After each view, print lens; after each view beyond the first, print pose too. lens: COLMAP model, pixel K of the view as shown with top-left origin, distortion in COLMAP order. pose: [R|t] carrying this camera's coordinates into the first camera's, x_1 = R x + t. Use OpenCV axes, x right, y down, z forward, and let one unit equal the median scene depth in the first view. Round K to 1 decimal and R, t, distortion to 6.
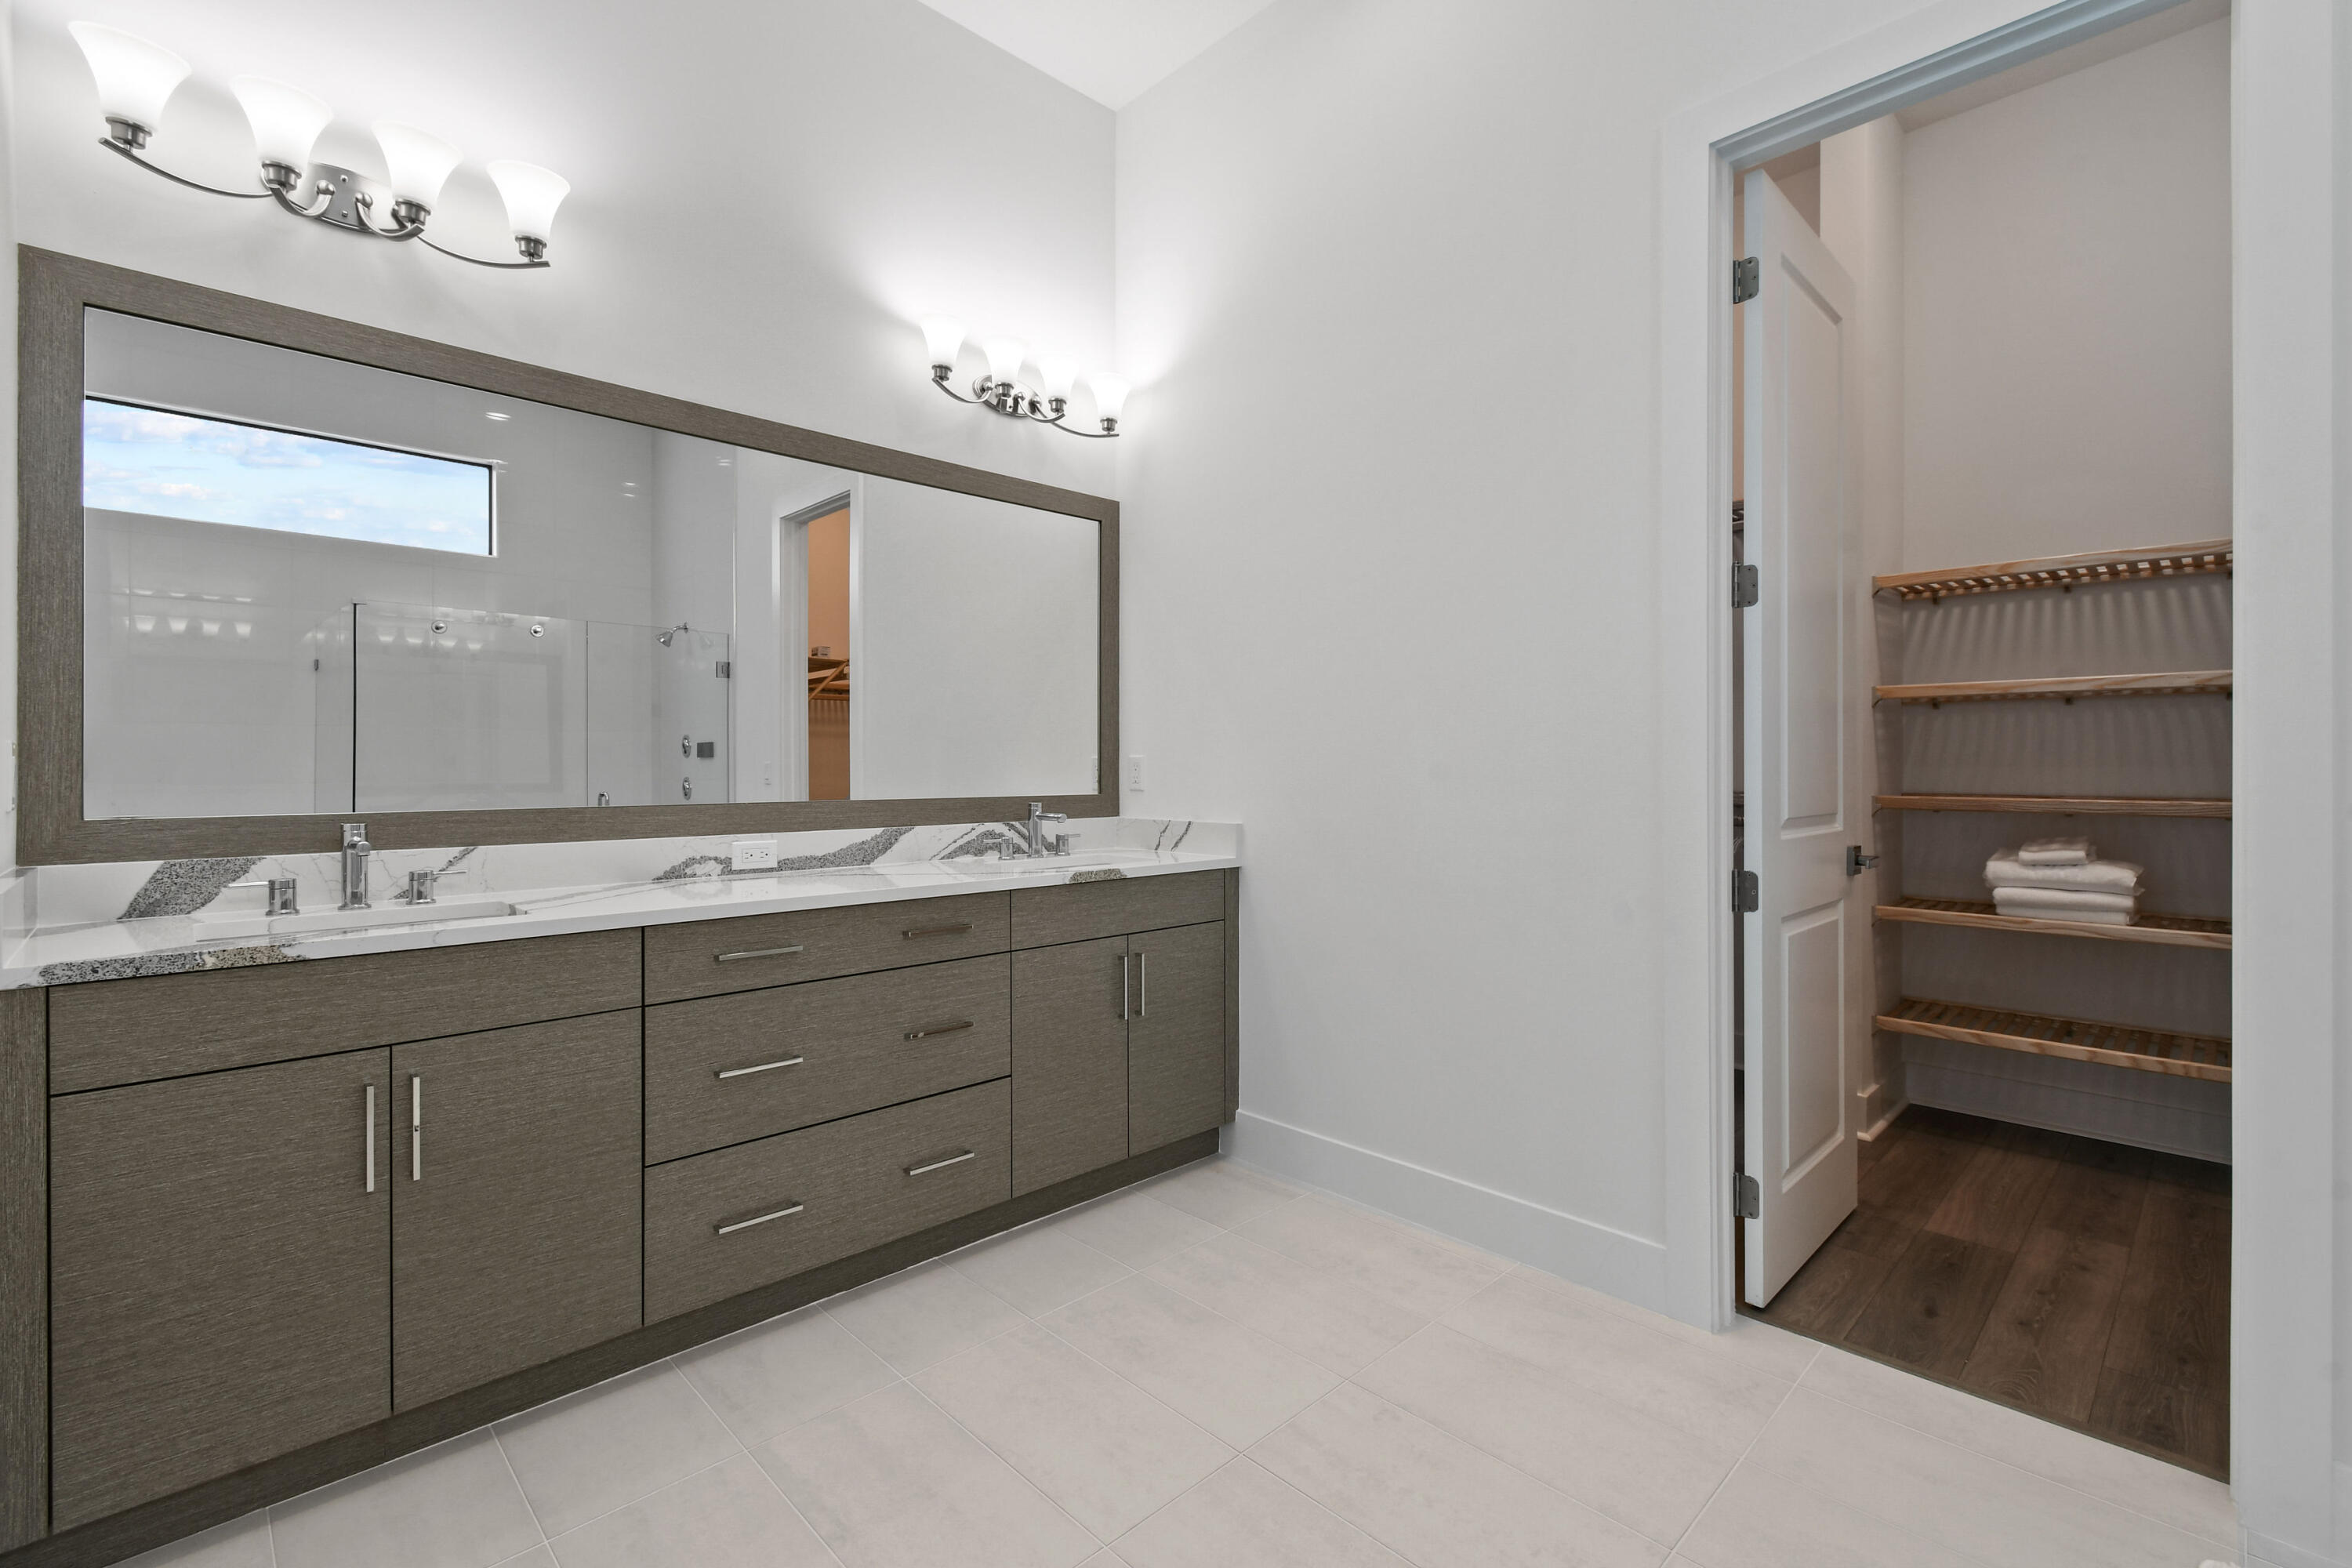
lens RADIAL K [[1049.7, 0, 1162.9], [0, 1049.7, 766.8], [0, 0, 1]] dist [0.003213, -0.001636]
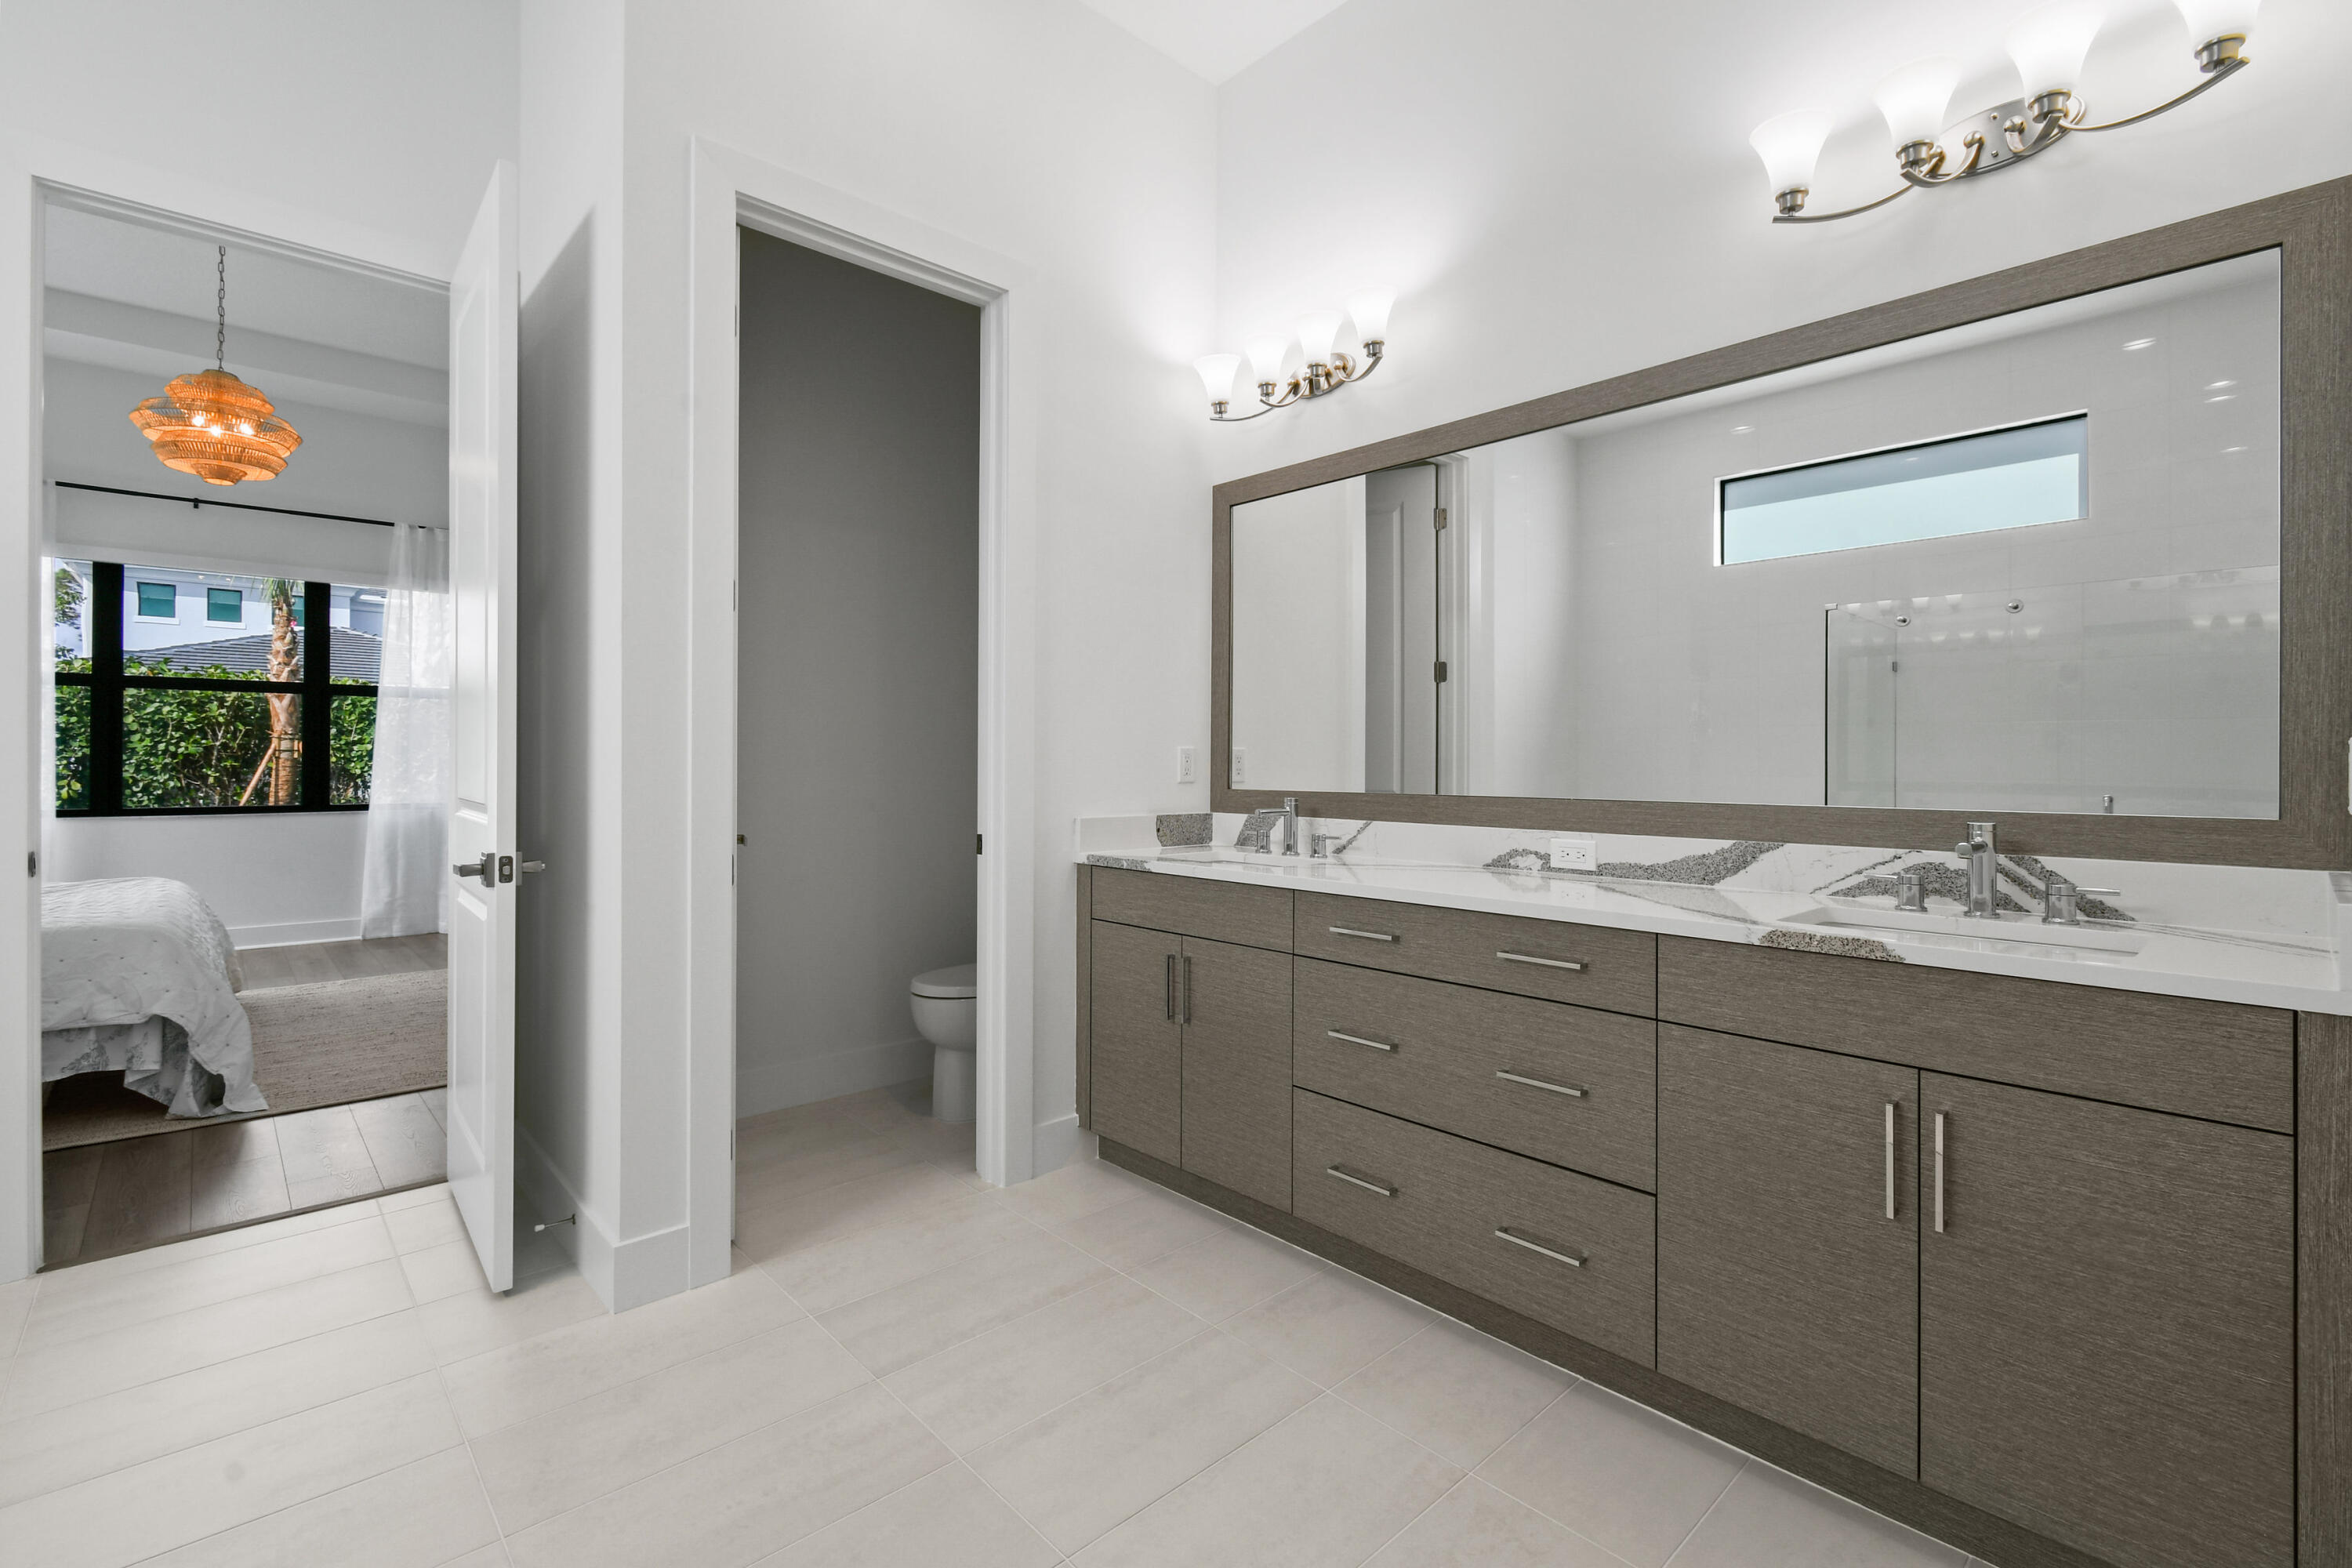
lens RADIAL K [[1049.7, 0, 1194.3], [0, 1049.7, 756.6], [0, 0, 1]] dist [0.003213, -0.001636]
pose [[-0.019693, -0.005519, -0.999791, 0.569843], [-0.003065, 0.999980, -0.005460, 0.002843], [0.999801, 0.002957, -0.019709, 0.699764]]
